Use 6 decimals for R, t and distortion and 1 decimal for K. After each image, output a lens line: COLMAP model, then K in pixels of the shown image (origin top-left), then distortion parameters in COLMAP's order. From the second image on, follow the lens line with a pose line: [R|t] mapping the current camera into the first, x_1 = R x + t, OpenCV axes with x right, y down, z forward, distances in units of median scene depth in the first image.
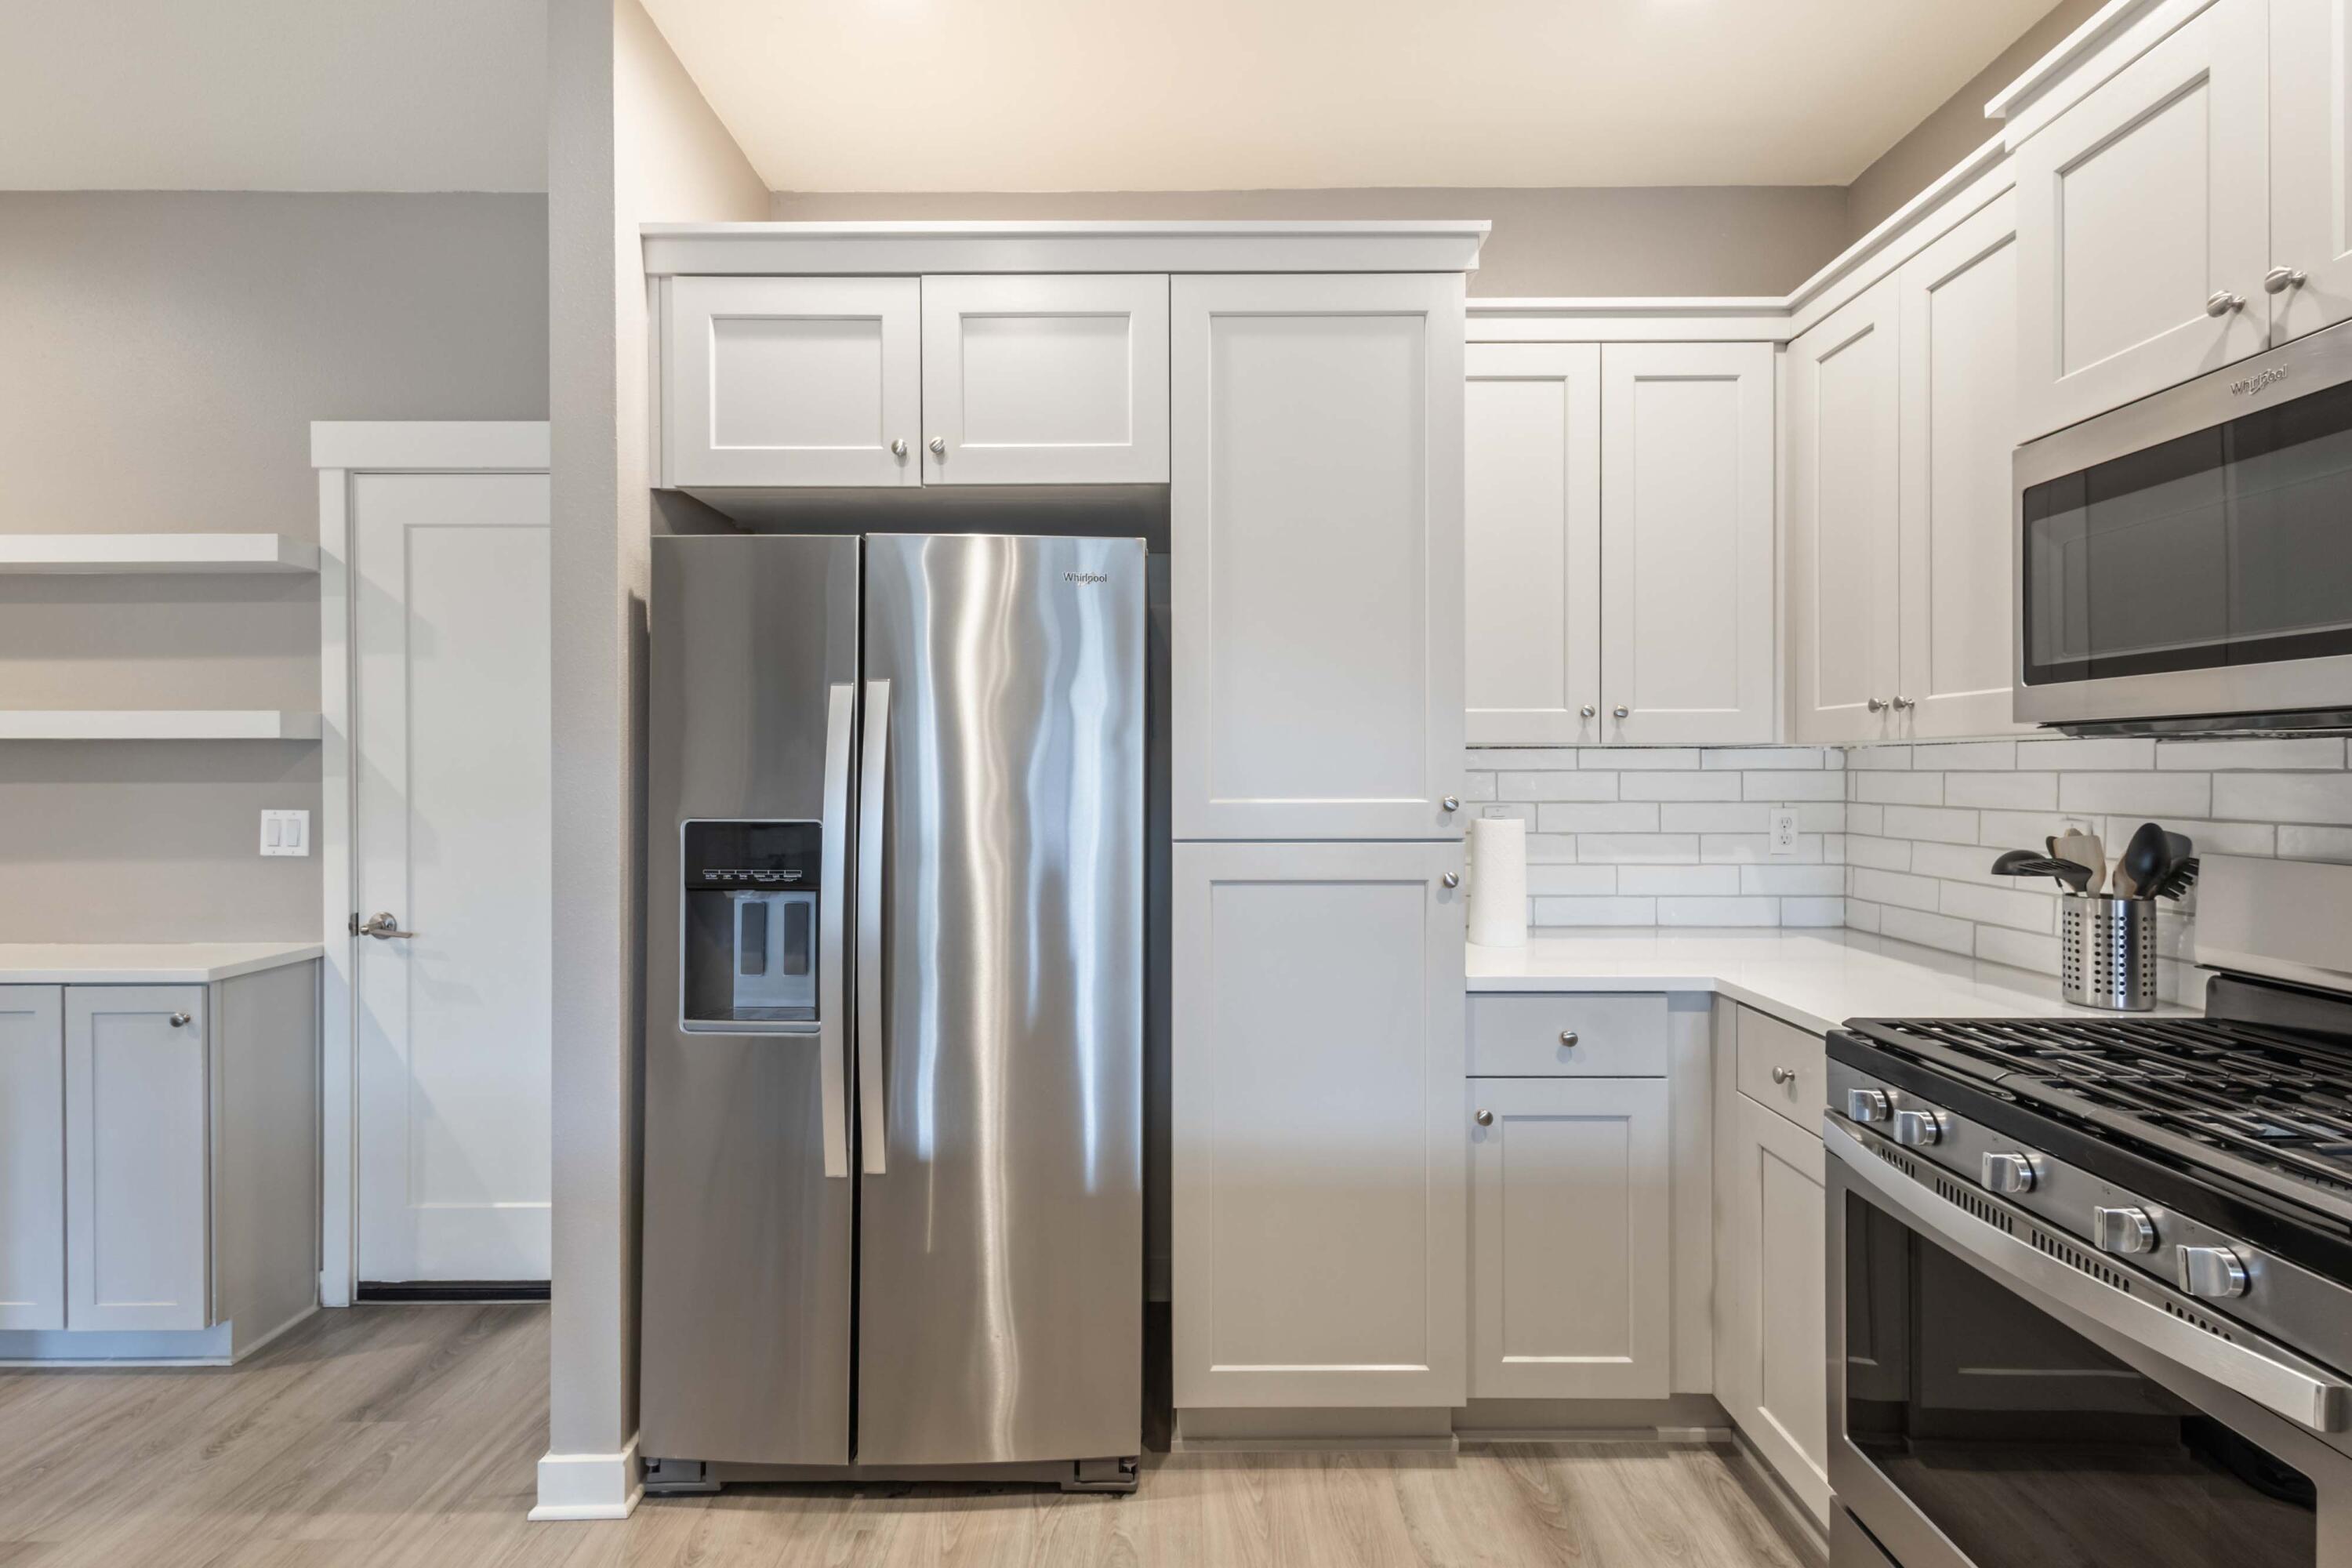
lens RADIAL K [[1088.8, 0, 1180.5], [0, 1088.8, 775.6], [0, 0, 1]] dist [0.017307, -0.005338]
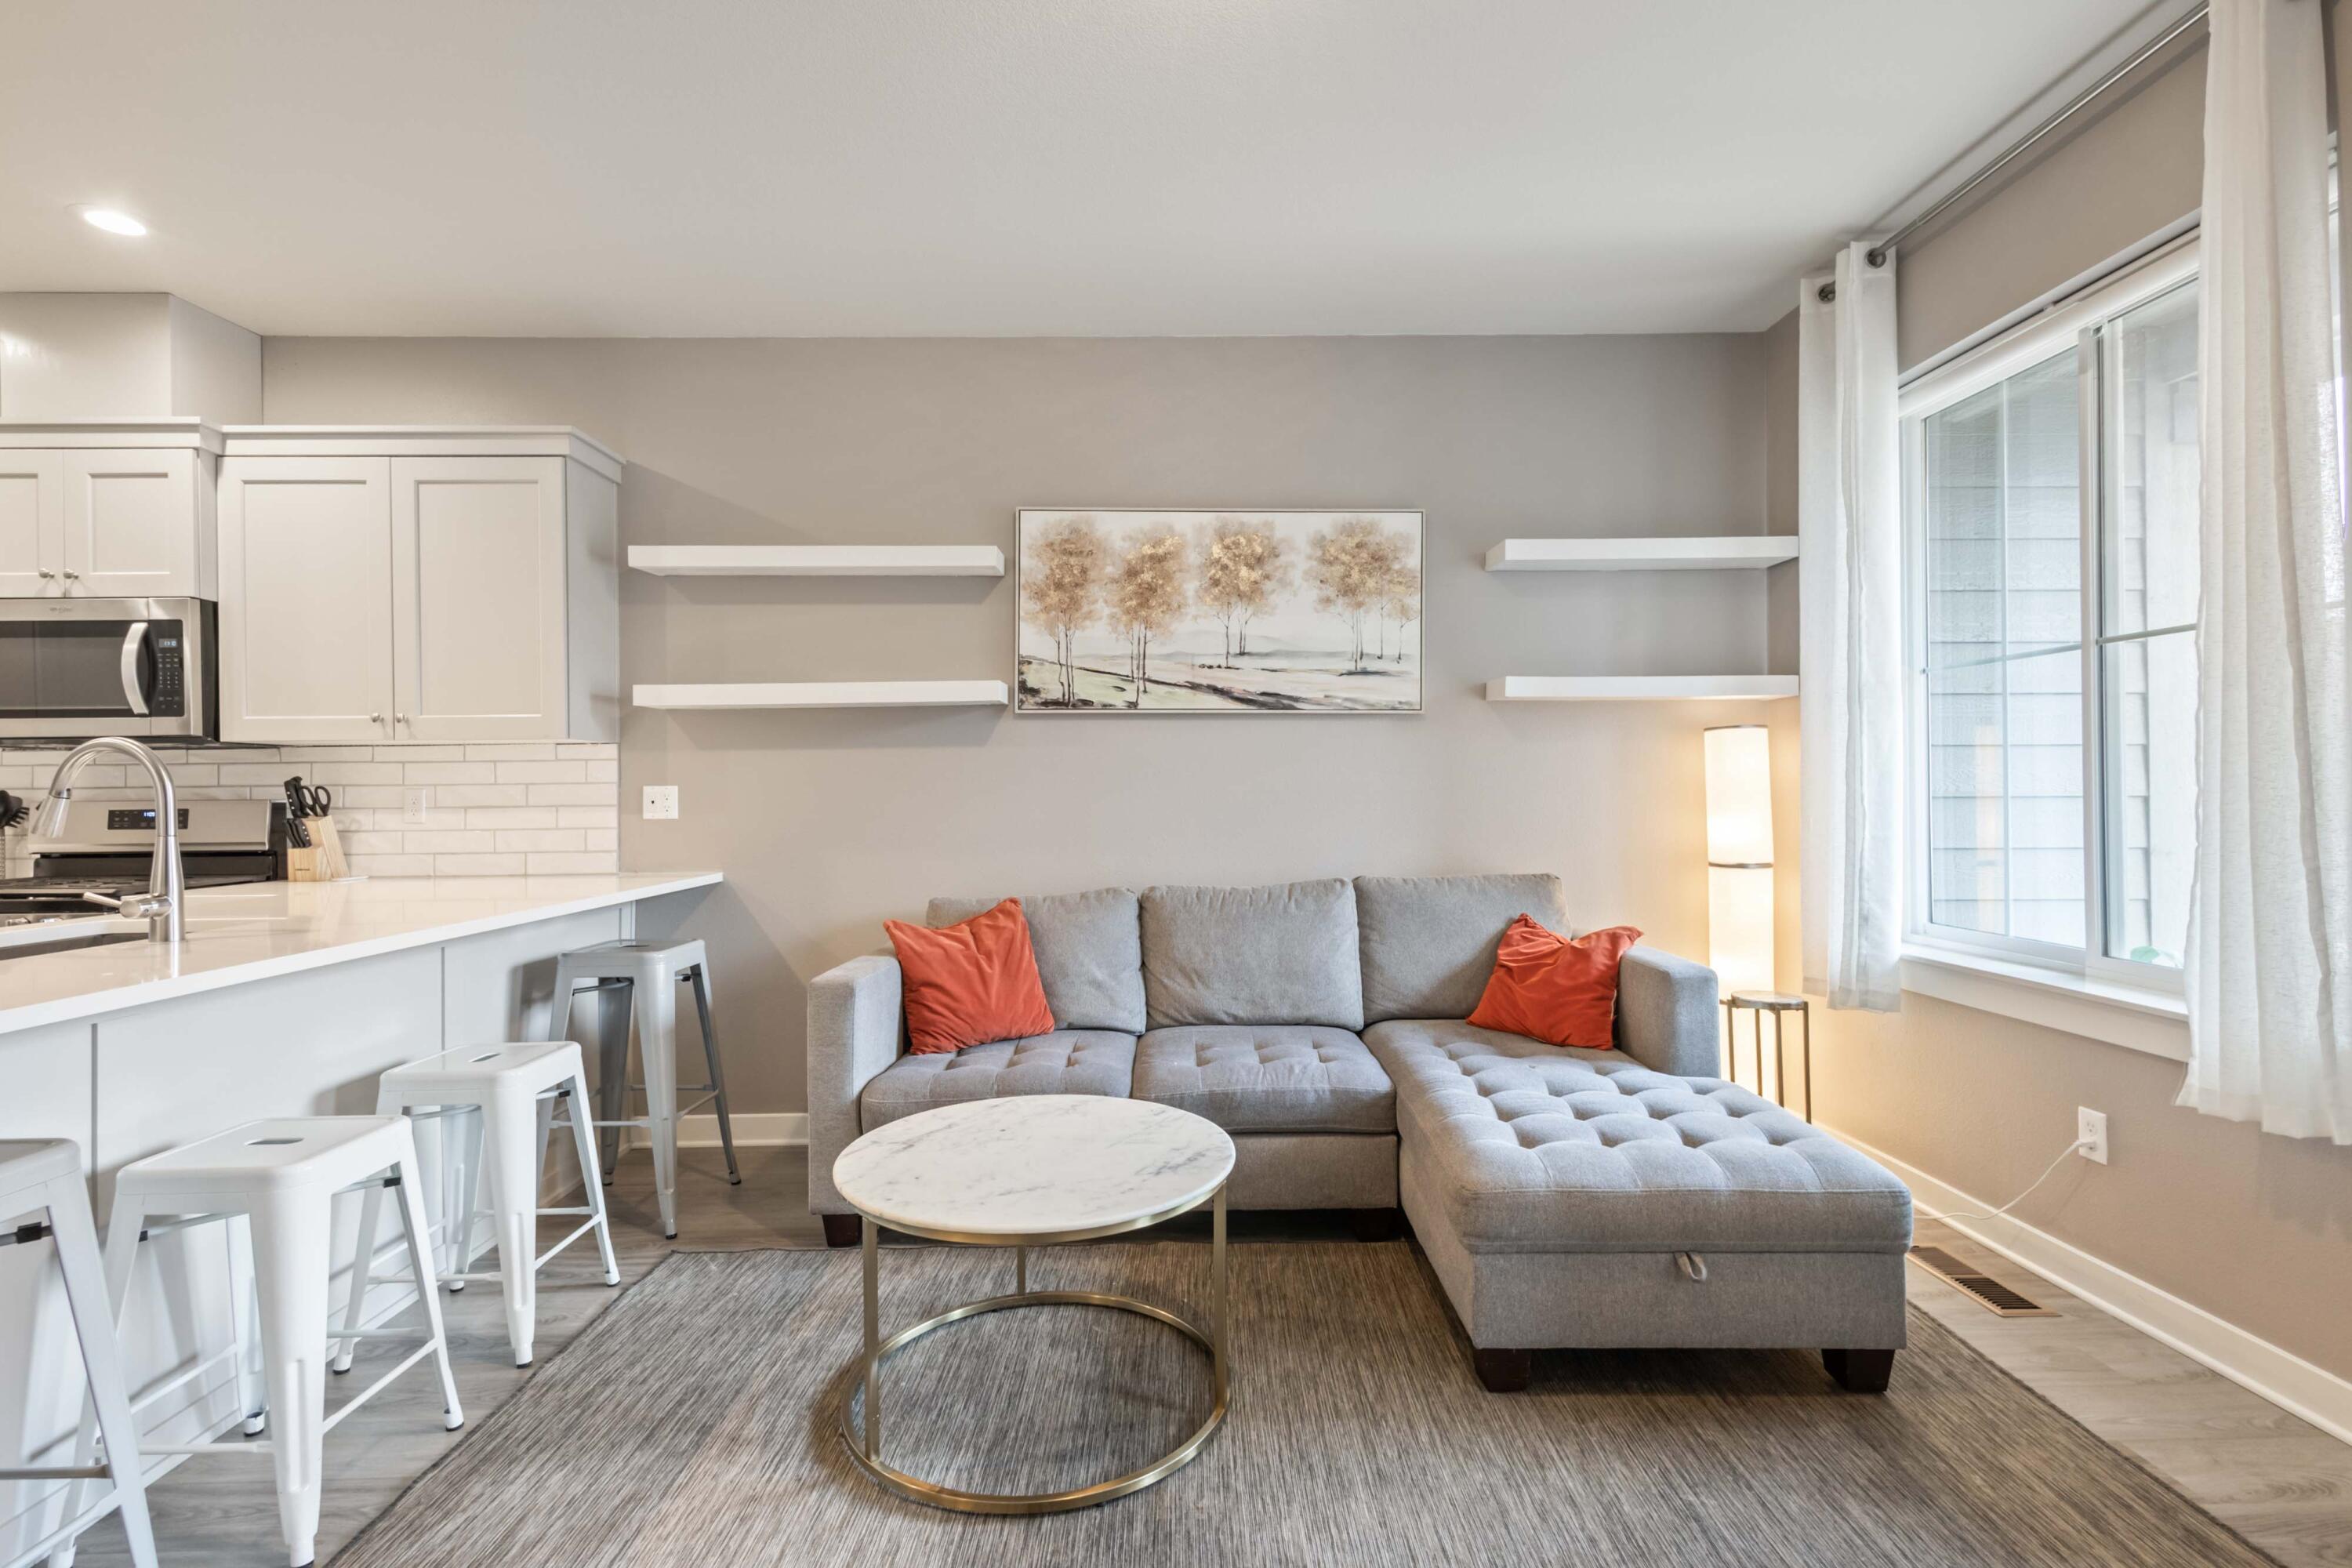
lens RADIAL K [[1088.8, 0, 1166.6], [0, 1088.8, 785.8], [0, 0, 1]] dist [0.017307, -0.005338]
pose [[-0.010979, 0.007305, 0.999913, -0.868045], [0.015633, 0.999852, -0.007133, 0.061164], [-0.999818, 0.015553, -0.011092, -0.829212]]
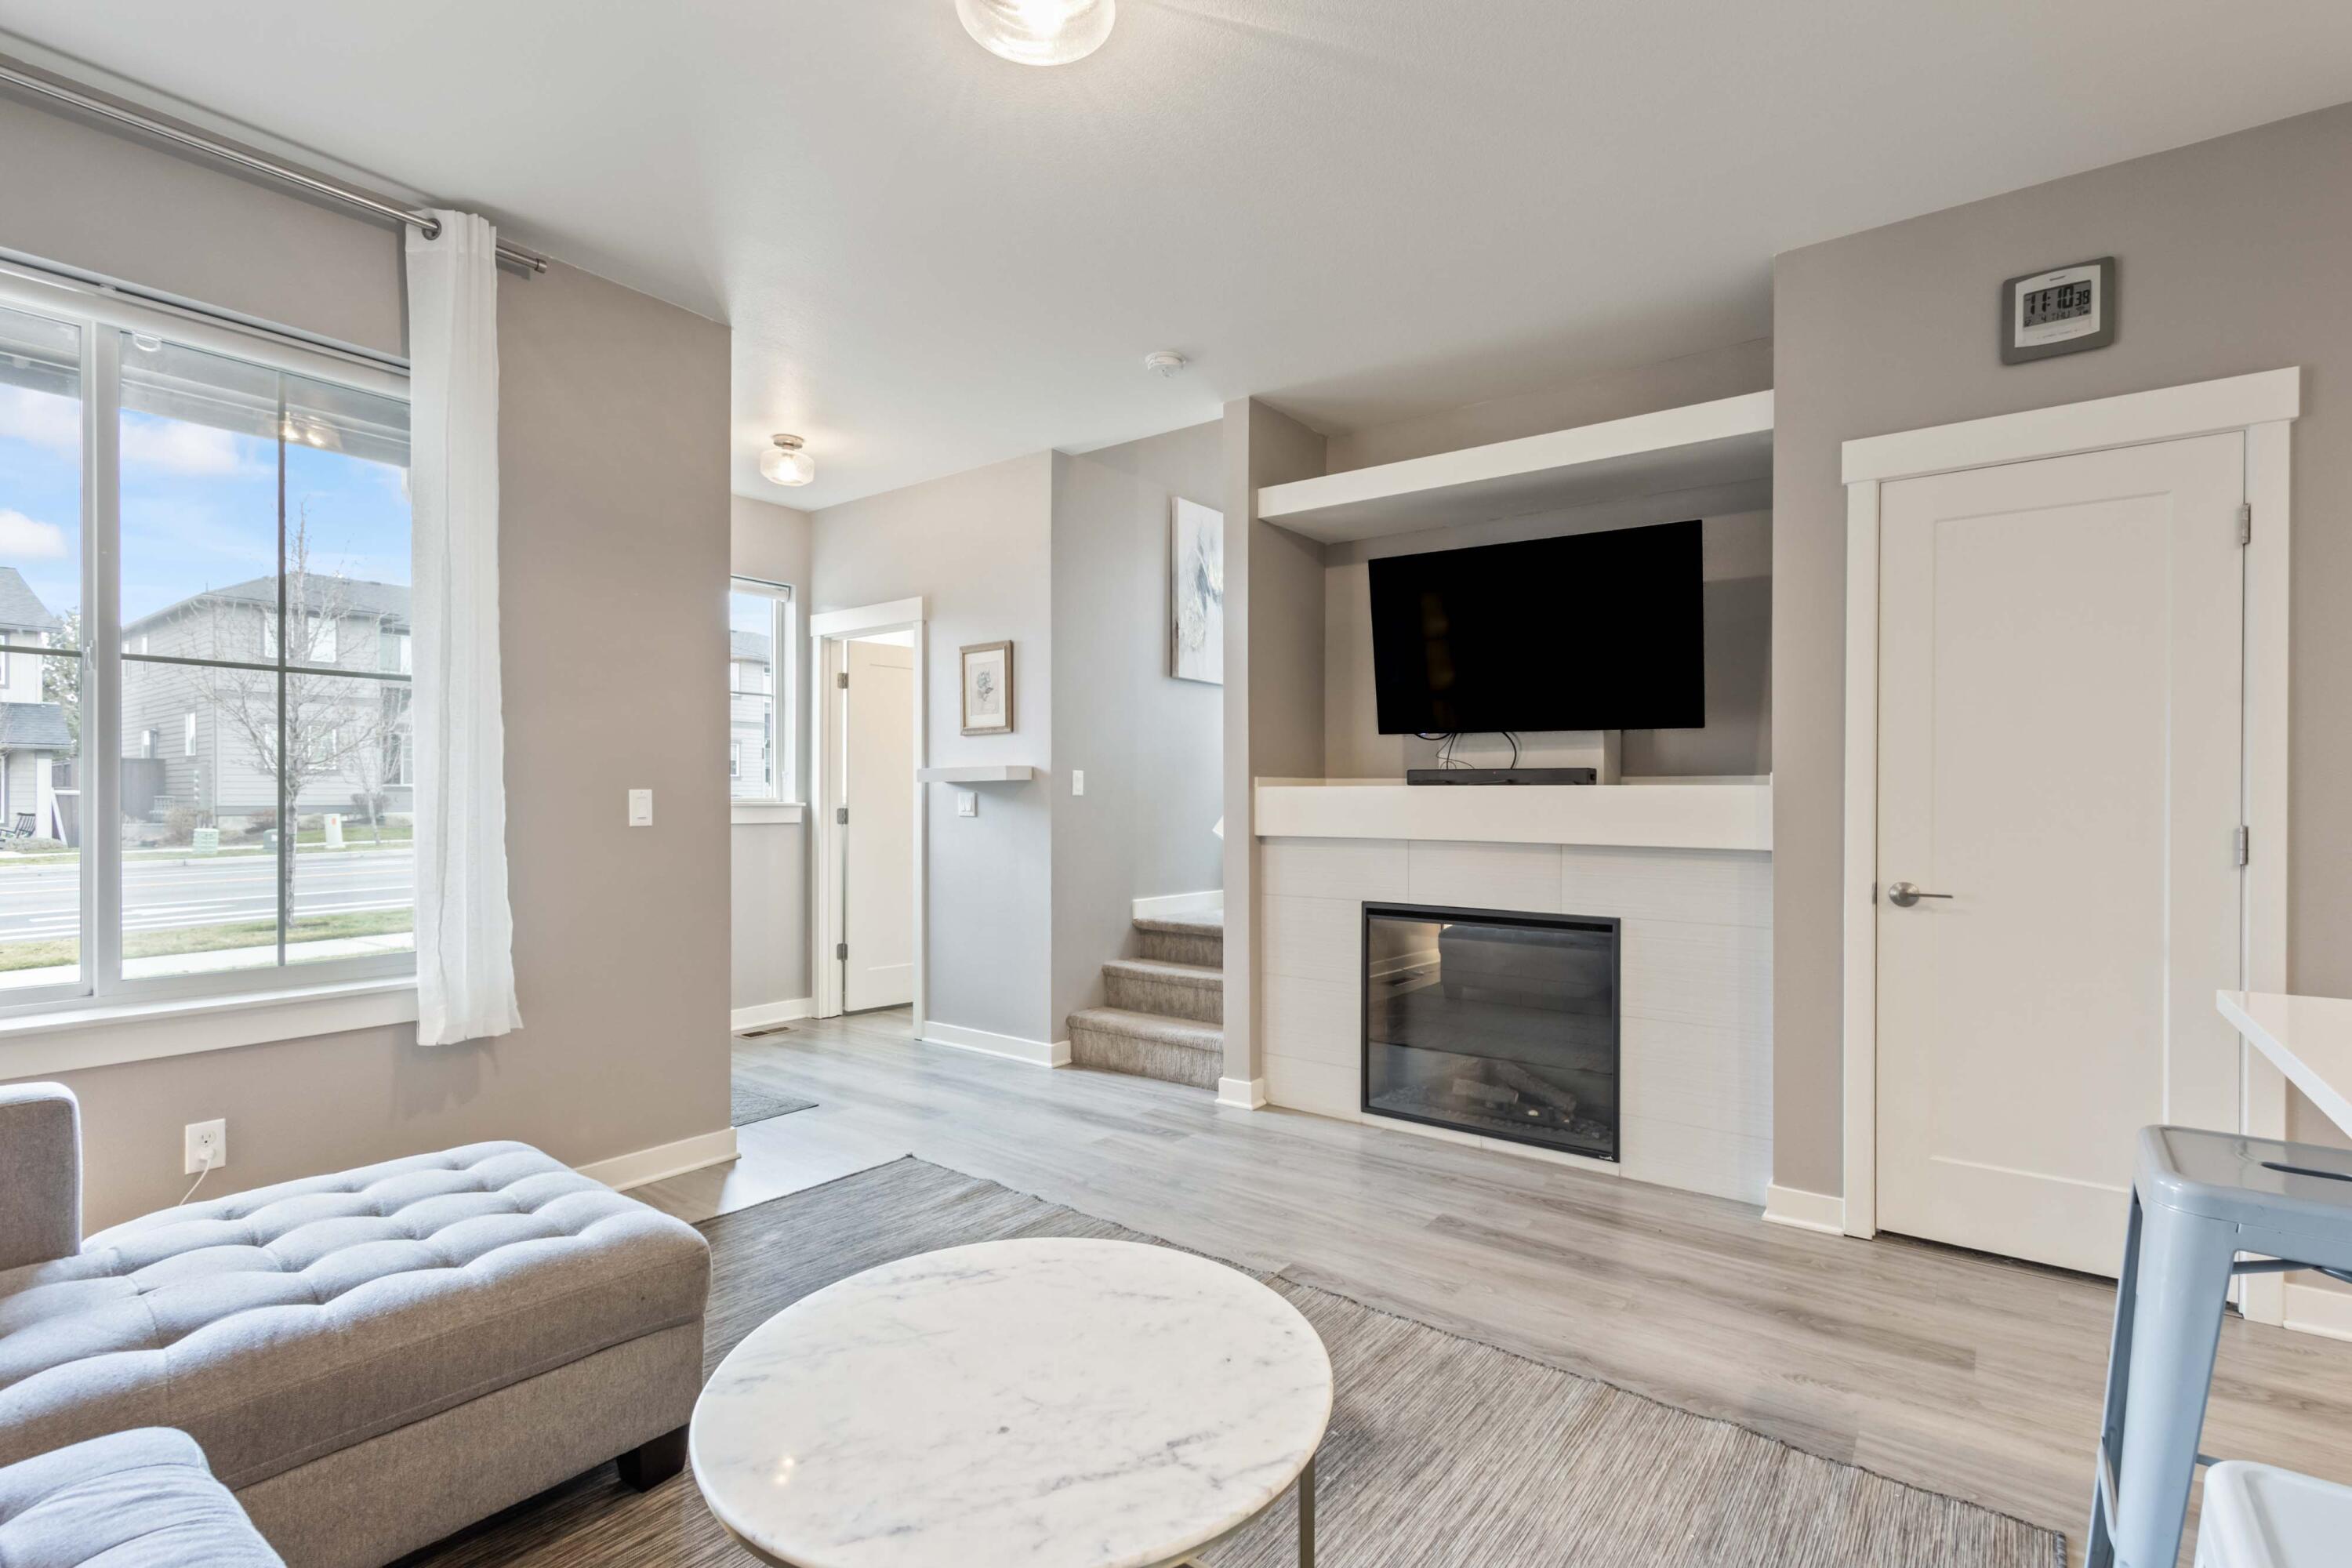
lens RADIAL K [[1088.8, 0, 1173.7], [0, 1088.8, 796.8], [0, 0, 1]] dist [0.017307, -0.005338]
pose [[-0.605972, 0.002151, -0.795483, 0.455580], [-0.003890, 0.999976, 0.005668, 0.048521], [0.795476, 0.006529, -0.605949, -0.313744]]
